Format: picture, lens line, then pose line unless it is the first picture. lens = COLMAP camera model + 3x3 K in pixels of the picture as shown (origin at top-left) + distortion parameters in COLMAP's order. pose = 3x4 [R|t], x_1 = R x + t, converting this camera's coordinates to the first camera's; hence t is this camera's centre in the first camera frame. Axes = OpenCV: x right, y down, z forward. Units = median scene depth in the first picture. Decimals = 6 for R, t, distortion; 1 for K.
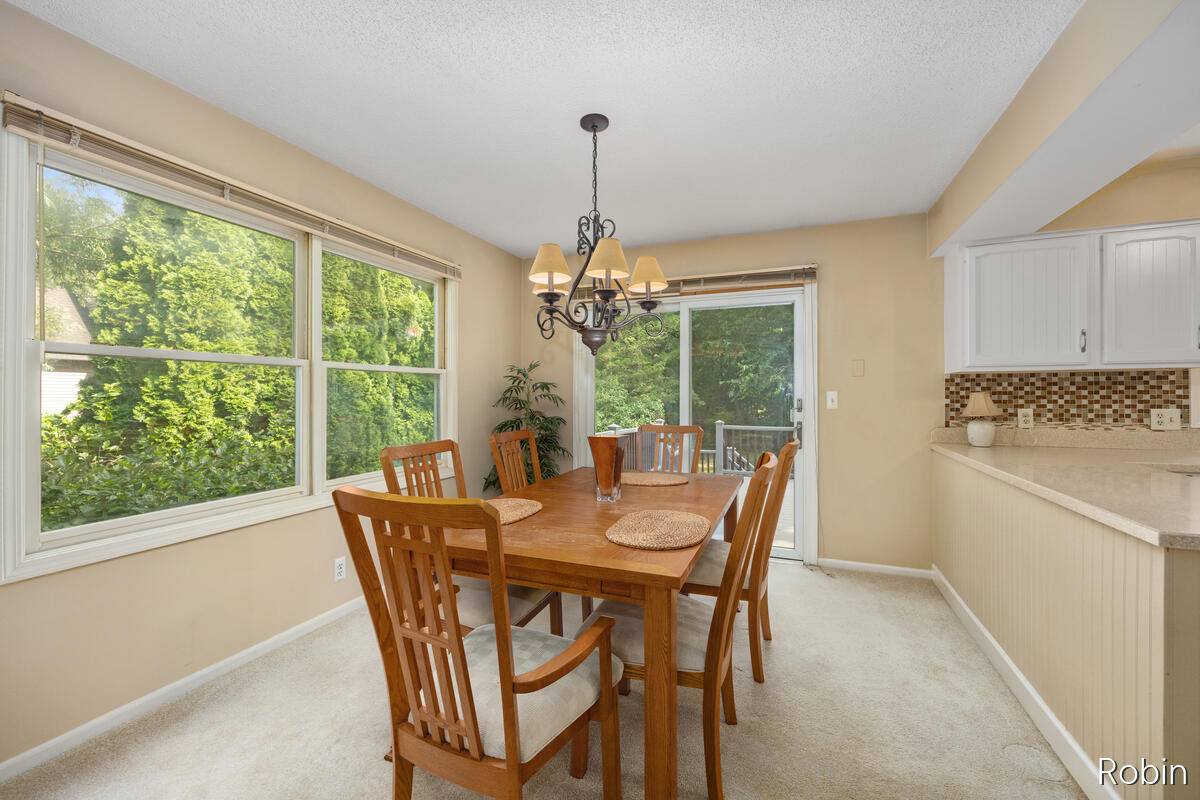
lens RADIAL K [[485.3, 0, 596.7], [0, 485.3, 391.0], [0, 0, 1]] dist [-0.002634, -0.000152]
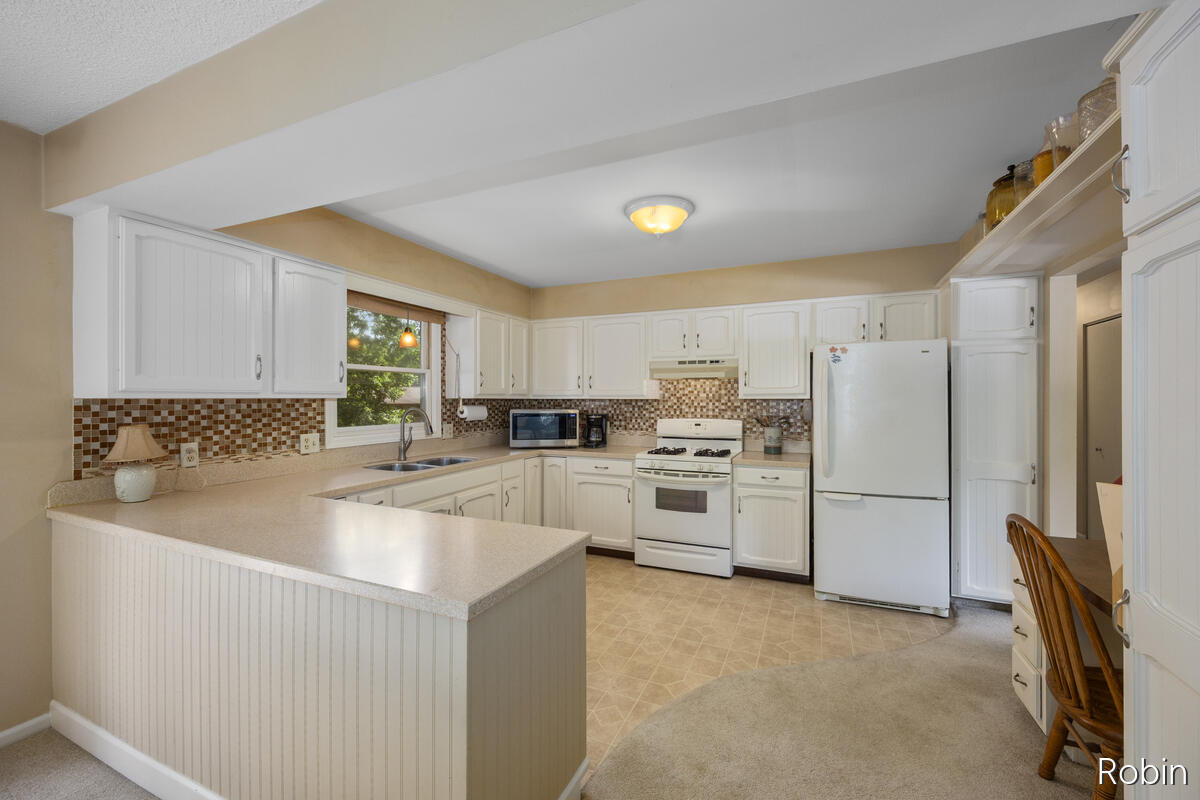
lens RADIAL K [[485.3, 0, 600.9], [0, 485.3, 402.0], [0, 0, 1]] dist [-0.002634, -0.000152]
pose [[0.027389, -0.001699, 0.999623, 0.093779], [-0.003359, 0.999993, 0.001792, -0.036777], [-0.999619, -0.003407, 0.027383, 0.294338]]
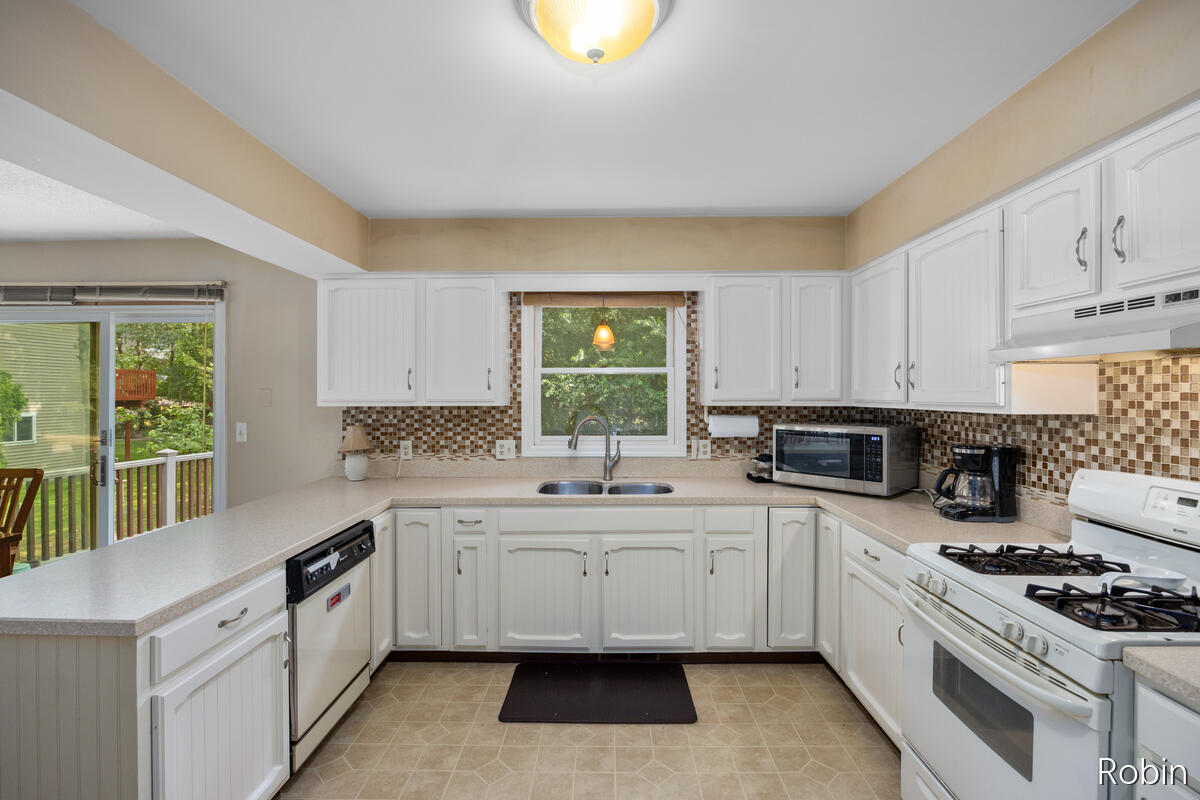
lens RADIAL K [[543.5, 0, 600.8], [0, 543.5, 395.2], [0, 0, 1]] dist [-0.010878, -0.000313]
pose [[0.930414, 0.002866, 0.366498, 0.865469], [-0.004306, 0.999986, 0.003111, -0.066711], [-0.366484, -0.004473, 0.930413, -0.226422]]
